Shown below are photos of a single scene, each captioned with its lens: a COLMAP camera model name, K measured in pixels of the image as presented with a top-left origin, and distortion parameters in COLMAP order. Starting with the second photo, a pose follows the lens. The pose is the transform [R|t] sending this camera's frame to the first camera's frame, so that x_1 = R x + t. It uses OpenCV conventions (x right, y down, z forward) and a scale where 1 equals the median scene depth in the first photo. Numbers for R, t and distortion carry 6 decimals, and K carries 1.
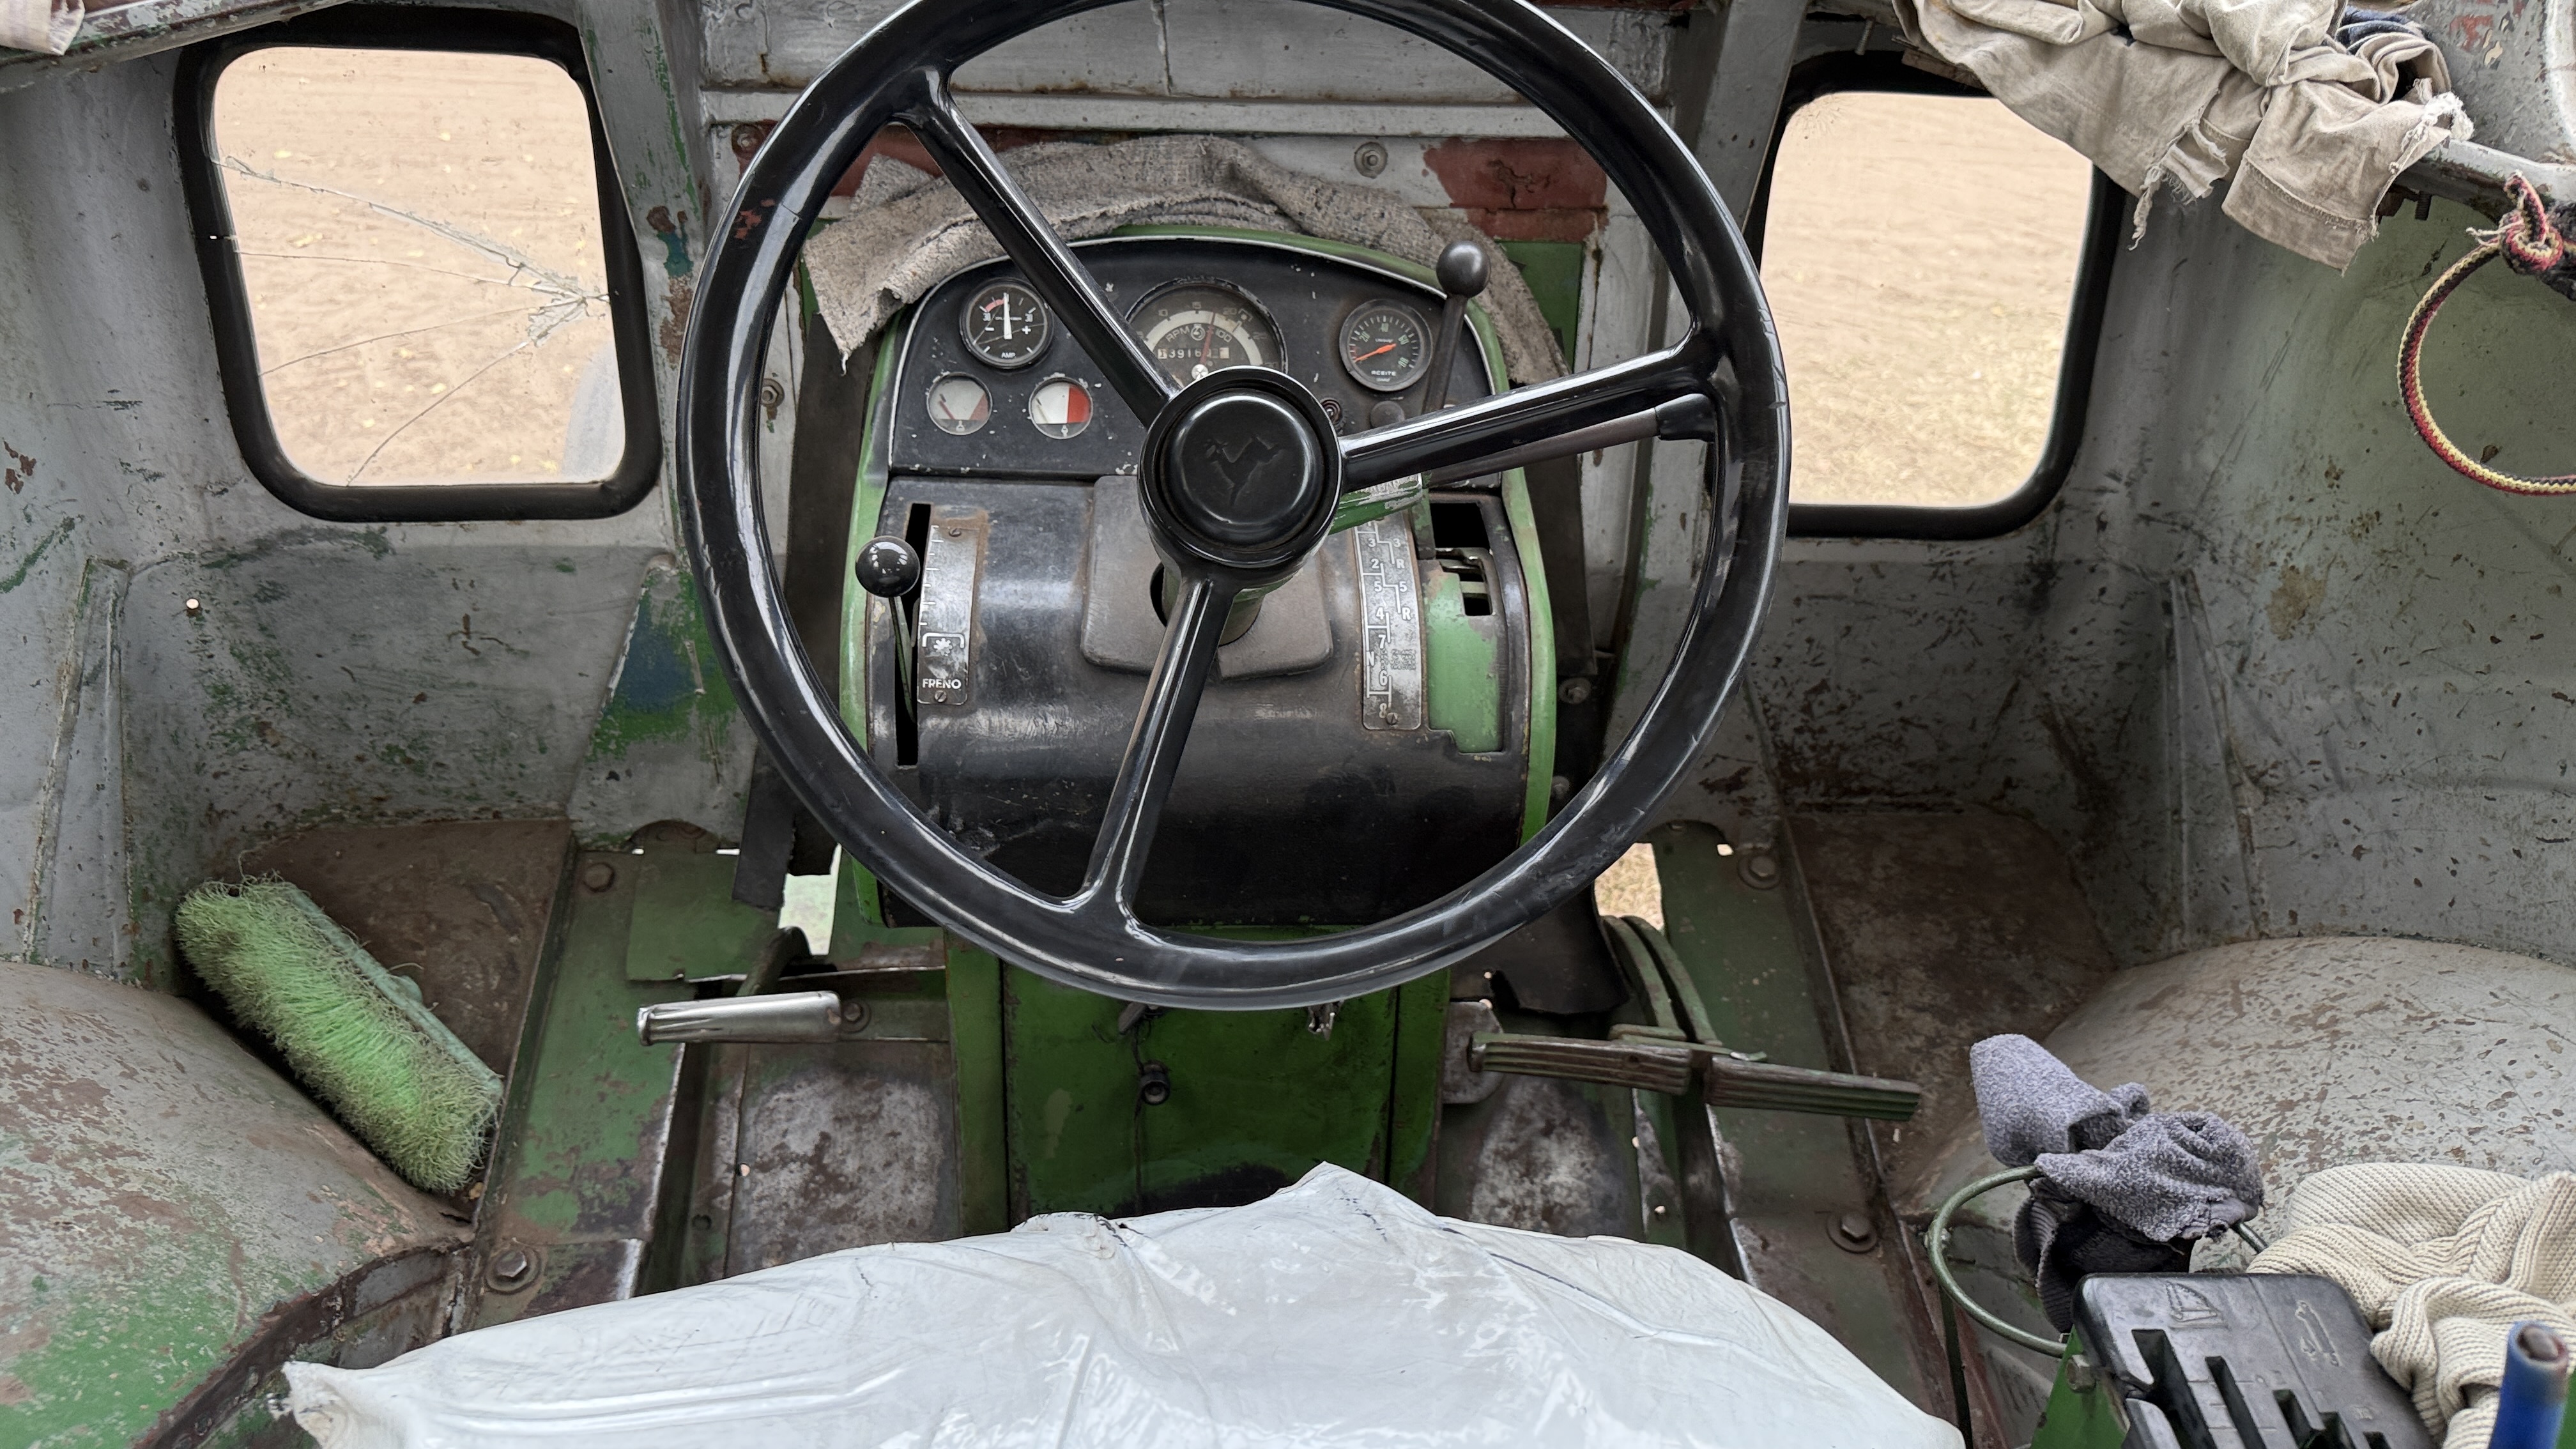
lens RADIAL K [[1855.7, 0, 1301.3], [0, 1855.7, 729.3], [0, 0, 1]] dist [0.006775, -0.006856]
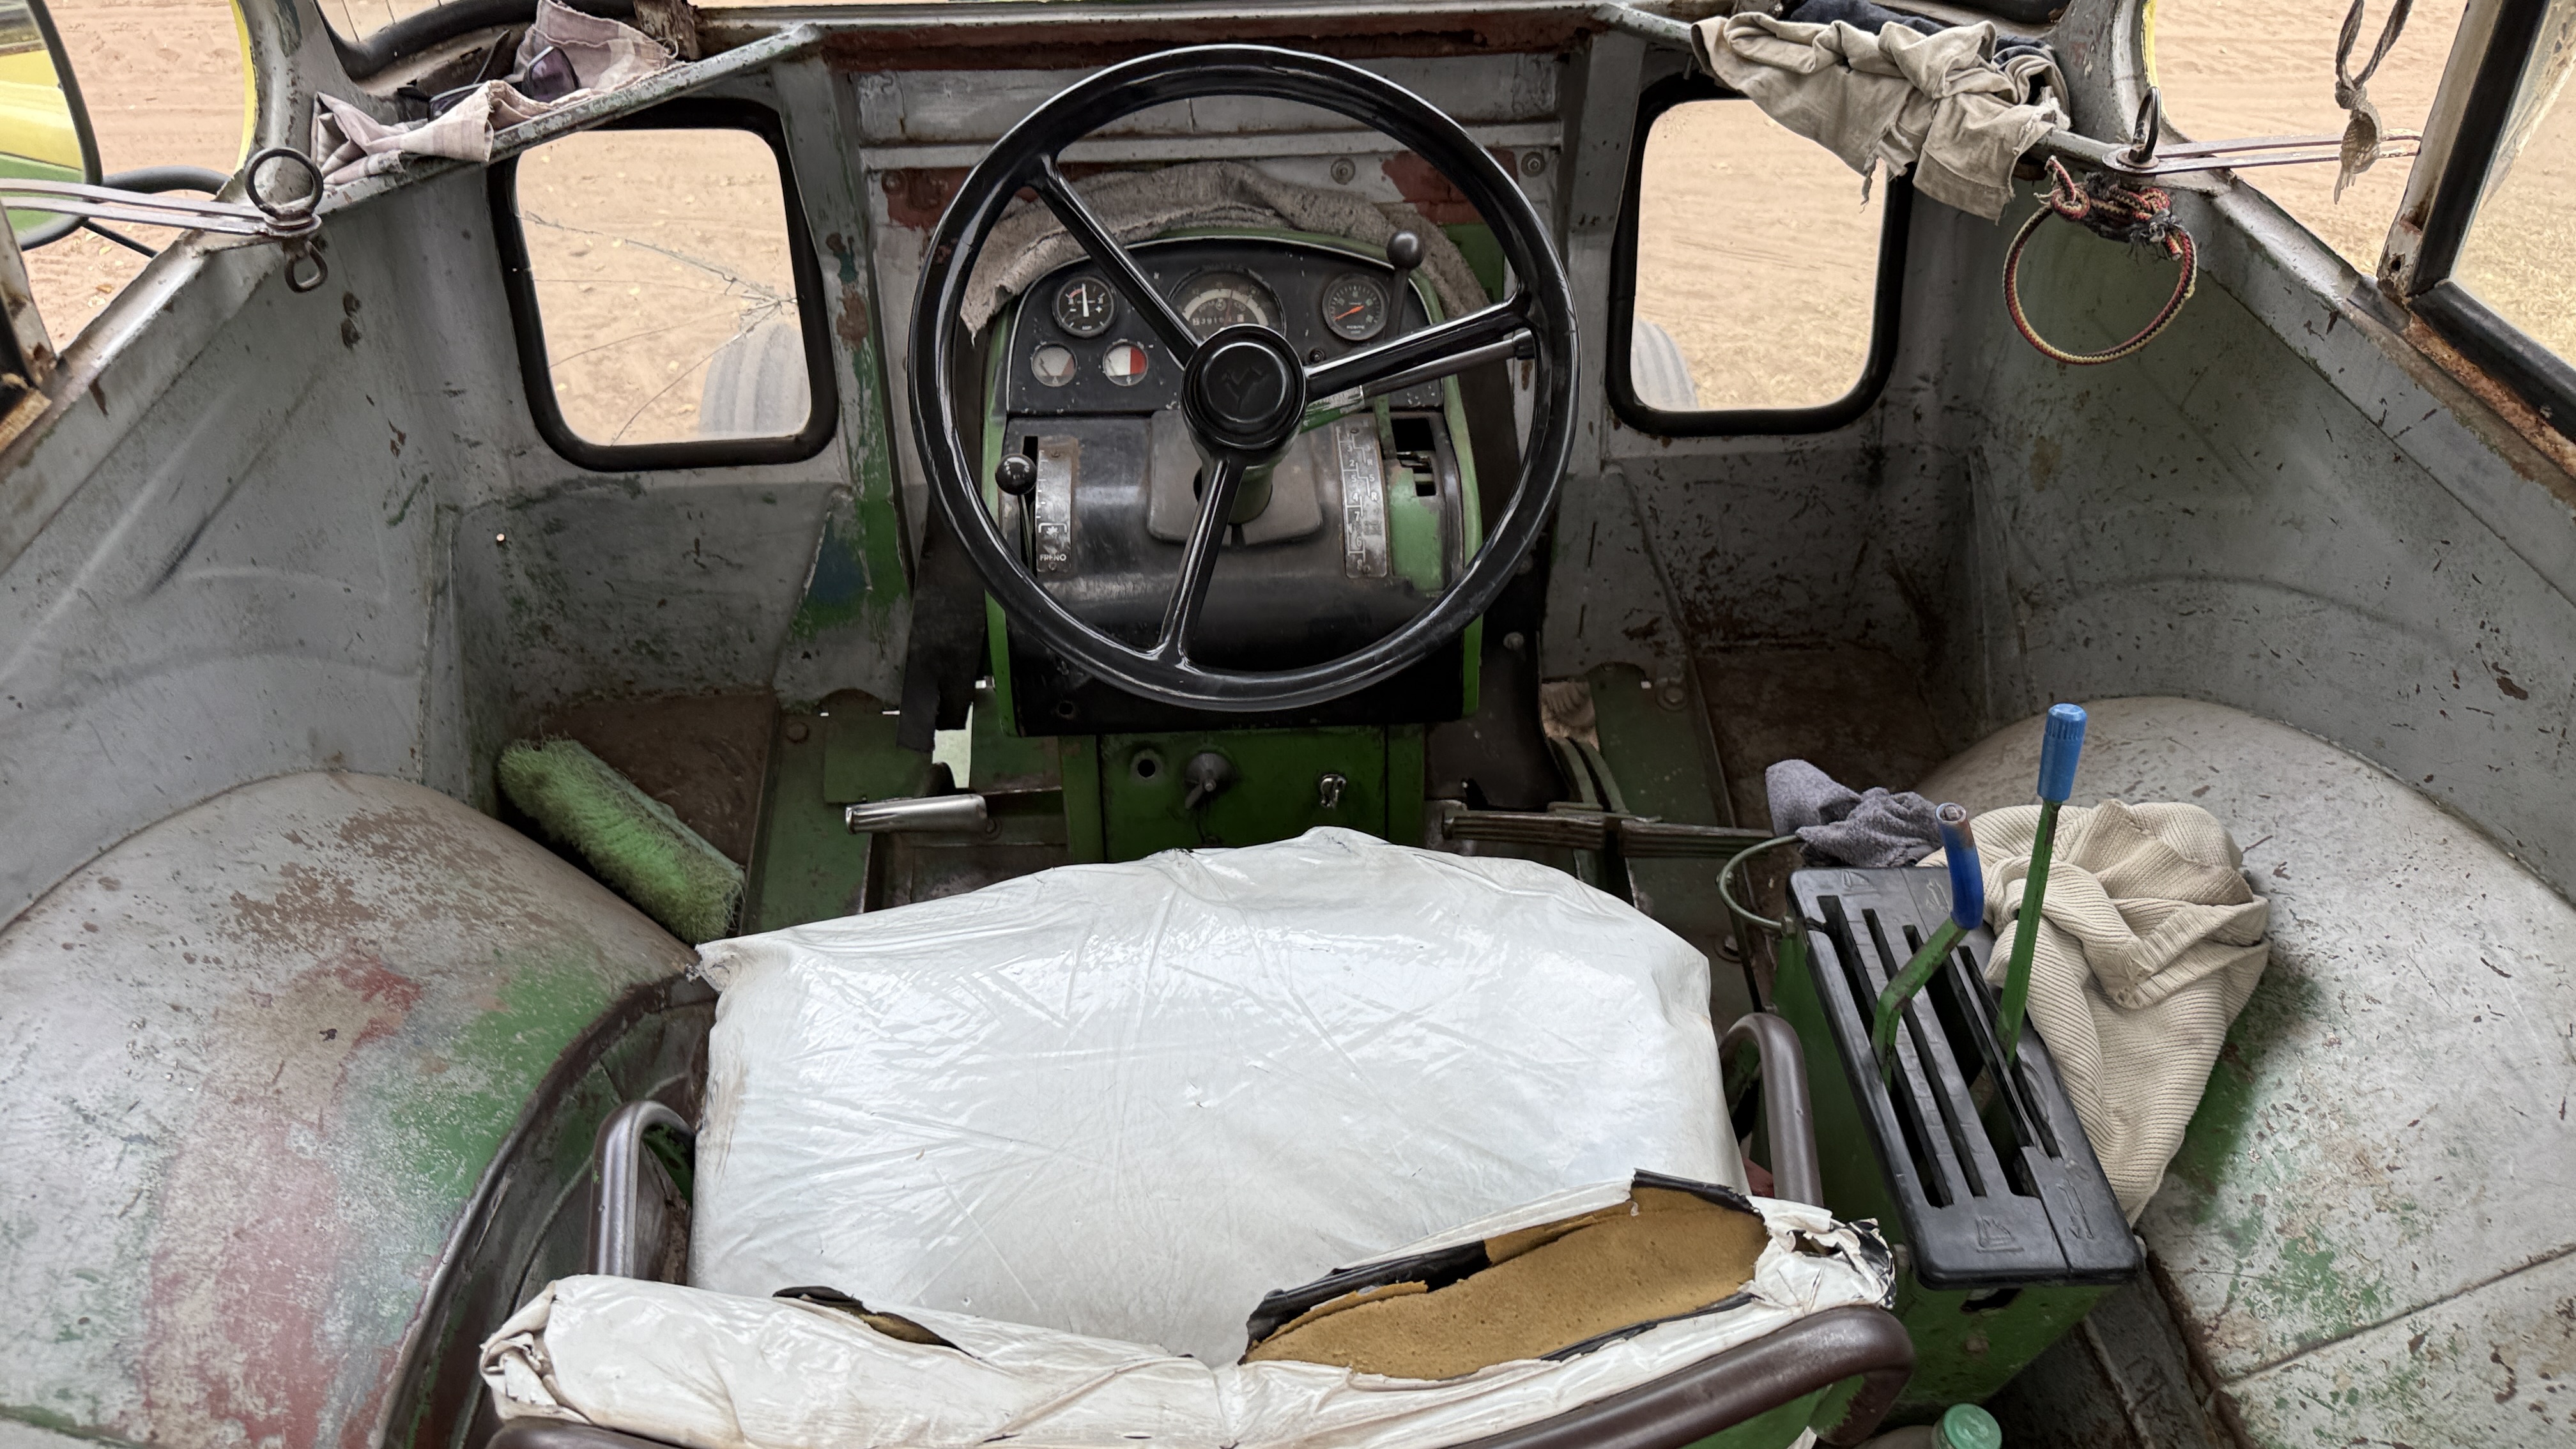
lens RADIAL K [[1851.0, 0, 1271.2], [0, 1851.0, 710.4], [0, 0, 1]] dist [0.068764, -0.109106]
pose [[0.998036, -0.039611, -0.048529, 0.037111], [0.039896, 0.999192, 0.004924, 0.083960], [0.048294, -0.006850, 0.998810, -0.388402]]
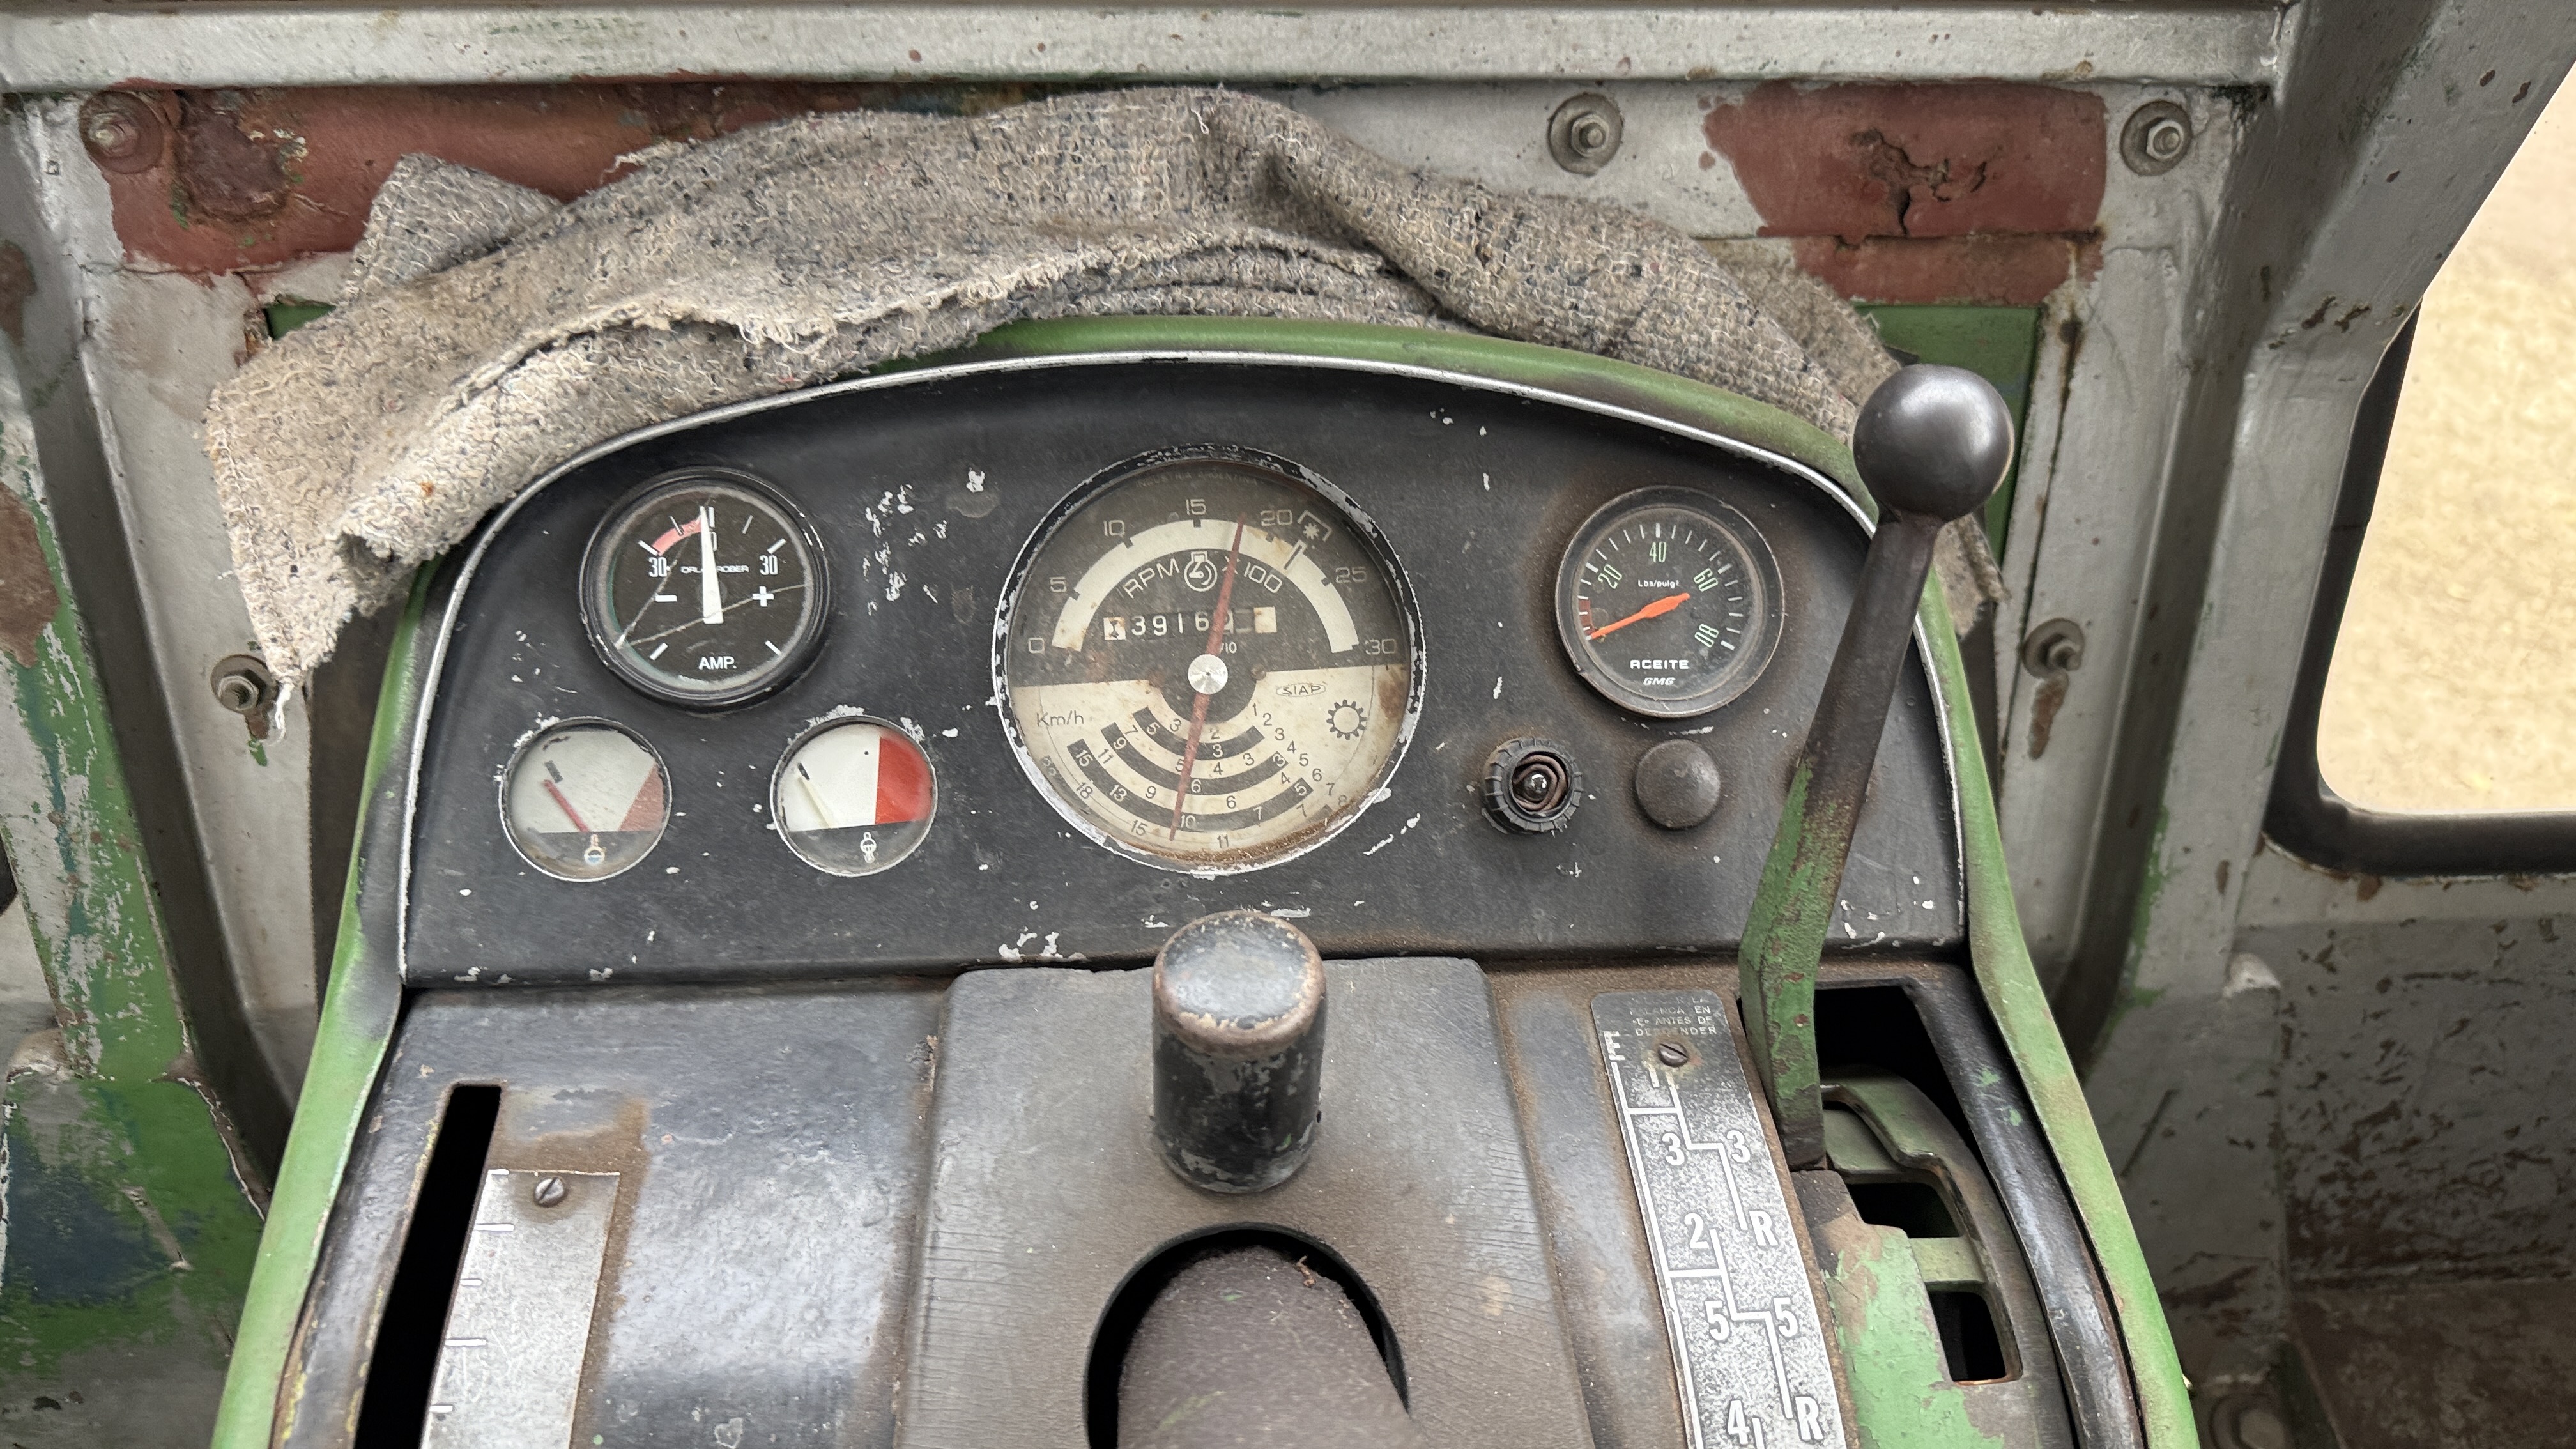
lens RADIAL K [[1813.8, 0, 1281.6], [0, 1813.8, 659.7], [0, 0, 1]] dist [0.040540, -0.119828]
pose [[0.999775, -0.021008, 0.002892, -0.039242], [0.021007, 0.999779, 0.000416, -0.193905], [-0.002900, -0.000355, 0.999996, 0.599116]]
